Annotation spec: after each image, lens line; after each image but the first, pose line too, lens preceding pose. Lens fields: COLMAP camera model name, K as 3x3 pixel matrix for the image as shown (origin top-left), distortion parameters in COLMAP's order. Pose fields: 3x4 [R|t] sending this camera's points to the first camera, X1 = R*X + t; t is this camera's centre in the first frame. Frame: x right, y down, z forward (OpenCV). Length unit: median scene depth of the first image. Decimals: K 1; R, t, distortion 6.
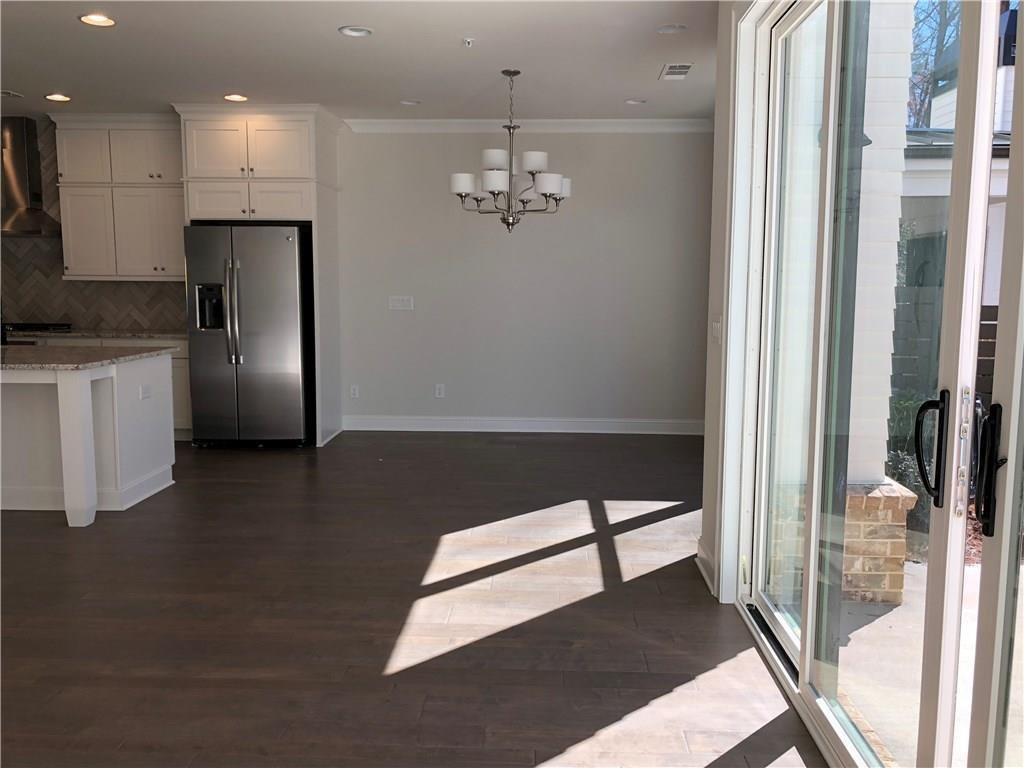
lens RADIAL K [[829.5, 0, 512.7], [0, 829.5, 384.0], [0, 0, 1]] dist [0.027784, -0.051951]
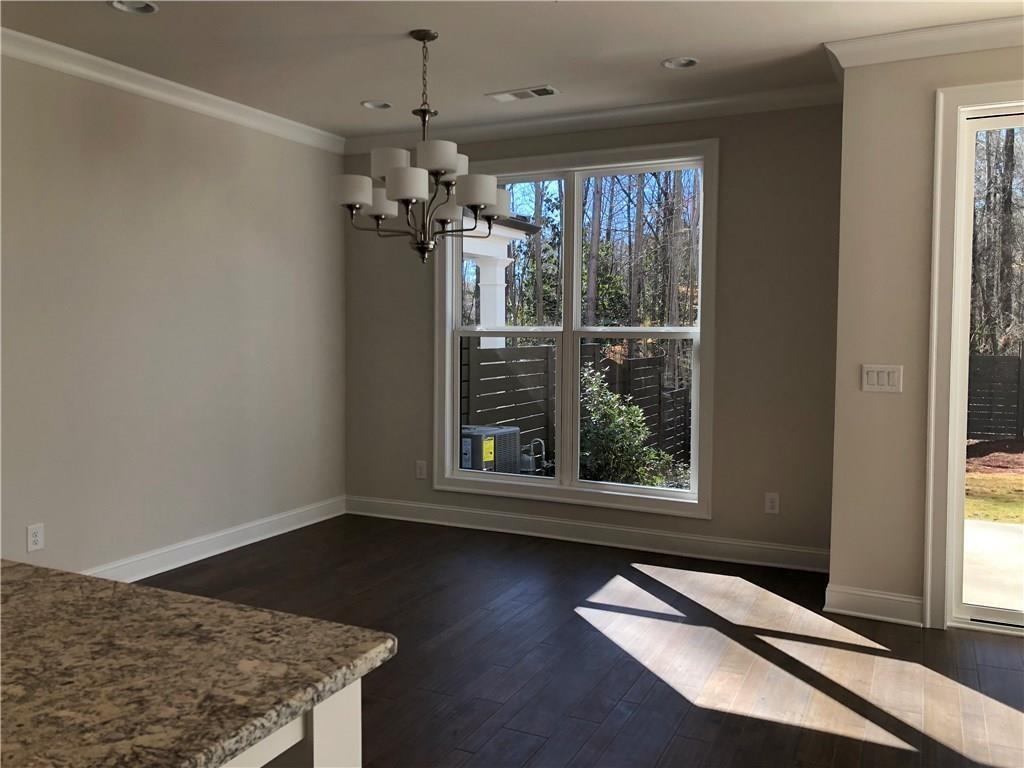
lens RADIAL K [[829.5, 0, 512.0], [0, 829.5, 384.2], [0, 0, 1]] dist [0.027784, -0.051951]
pose [[0.405718, -0.063958, 0.911758, -0.604177], [0.111926, 0.993518, 0.019888, -0.089044], [-0.907119, 0.093980, 0.410246, 0.661109]]
